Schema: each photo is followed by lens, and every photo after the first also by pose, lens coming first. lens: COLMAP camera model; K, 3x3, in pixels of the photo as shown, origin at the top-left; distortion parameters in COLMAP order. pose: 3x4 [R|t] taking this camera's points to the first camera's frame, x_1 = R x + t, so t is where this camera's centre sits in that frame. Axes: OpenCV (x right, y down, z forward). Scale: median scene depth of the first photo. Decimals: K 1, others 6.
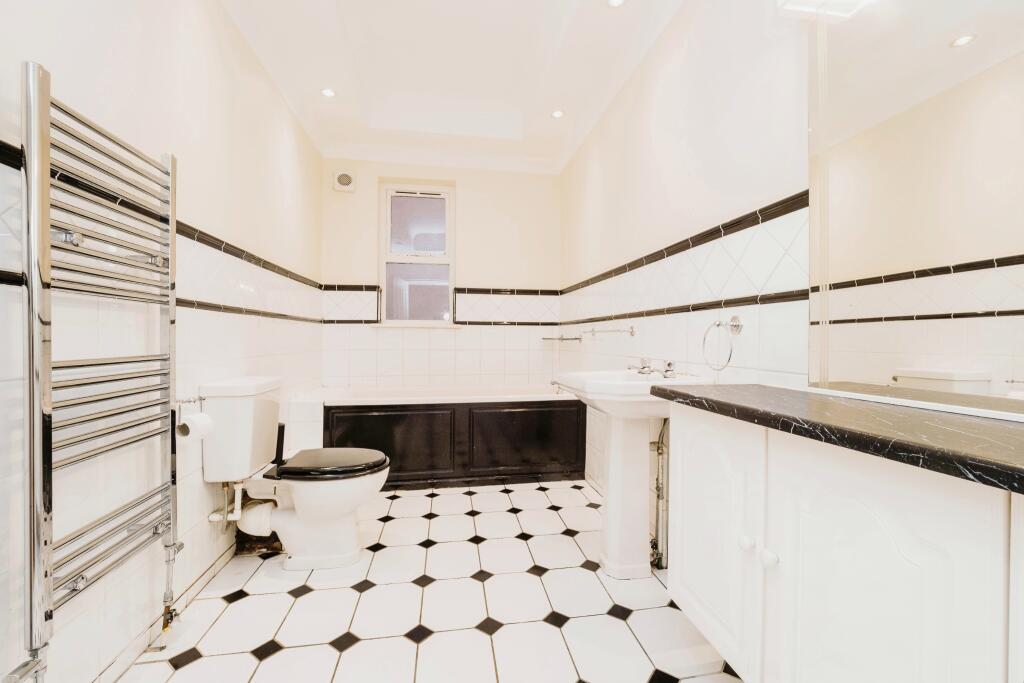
lens RADIAL K [[441.5, 0, 504.3], [0, 441.5, 336.1], [0, 0, 1]] dist [-0.008908, 0.001604]
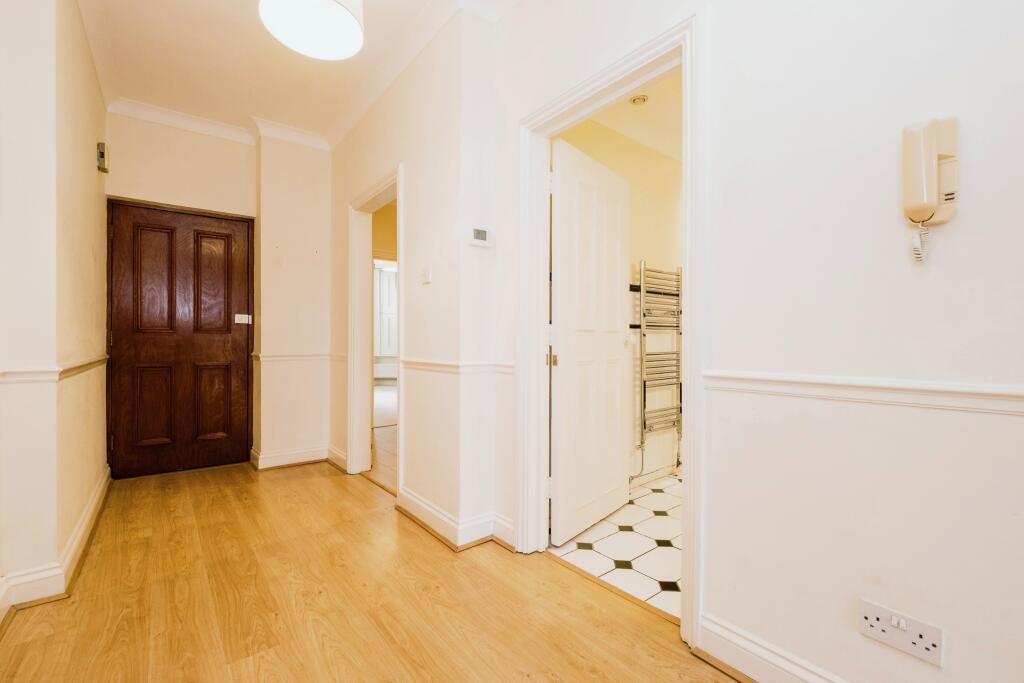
lens RADIAL K [[441.5, 0, 515.3], [0, 441.5, 344.7], [0, 0, 1]] dist [-0.008908, 0.001604]
pose [[0.527607, -0.004548, -0.849477, 0.943406], [-0.005606, 0.999945, -0.008835, 0.027709], [0.849470, 0.009423, 0.527552, -1.199157]]
